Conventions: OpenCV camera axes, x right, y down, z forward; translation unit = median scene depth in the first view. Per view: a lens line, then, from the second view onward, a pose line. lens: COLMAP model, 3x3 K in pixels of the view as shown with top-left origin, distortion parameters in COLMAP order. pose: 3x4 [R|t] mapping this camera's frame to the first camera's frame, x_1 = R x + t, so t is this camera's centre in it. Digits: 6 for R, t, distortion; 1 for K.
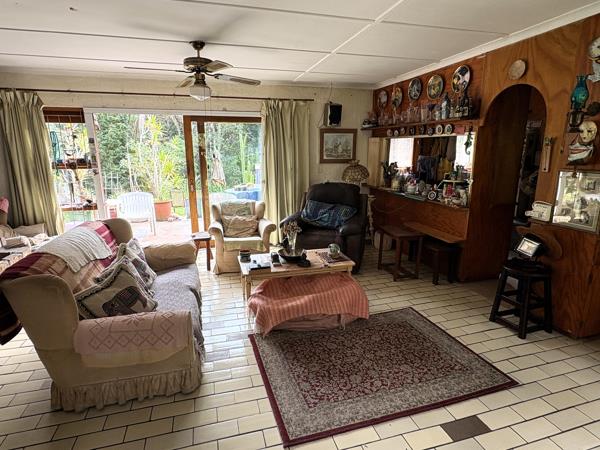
lens RADIAL K [[332.2, 0, 297.9], [0, 332.2, 225.2], [0, 0, 1]] dist [0.001599, -0.002127]
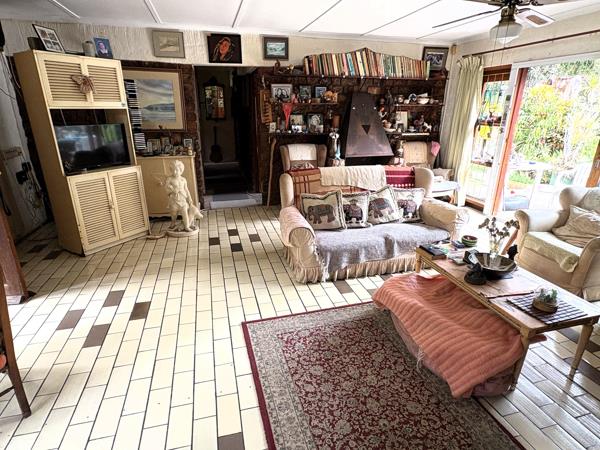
lens RADIAL K [[332.2, 0, 304.9], [0, 332.2, 226.9], [0, 0, 1]] dist [0.001599, -0.002127]
pose [[-0.007711, 0.340790, -0.940108, 0.582640], [-0.225338, 0.915362, 0.333668, -0.122963], [0.974250, 0.214415, 0.069734, 0.537377]]
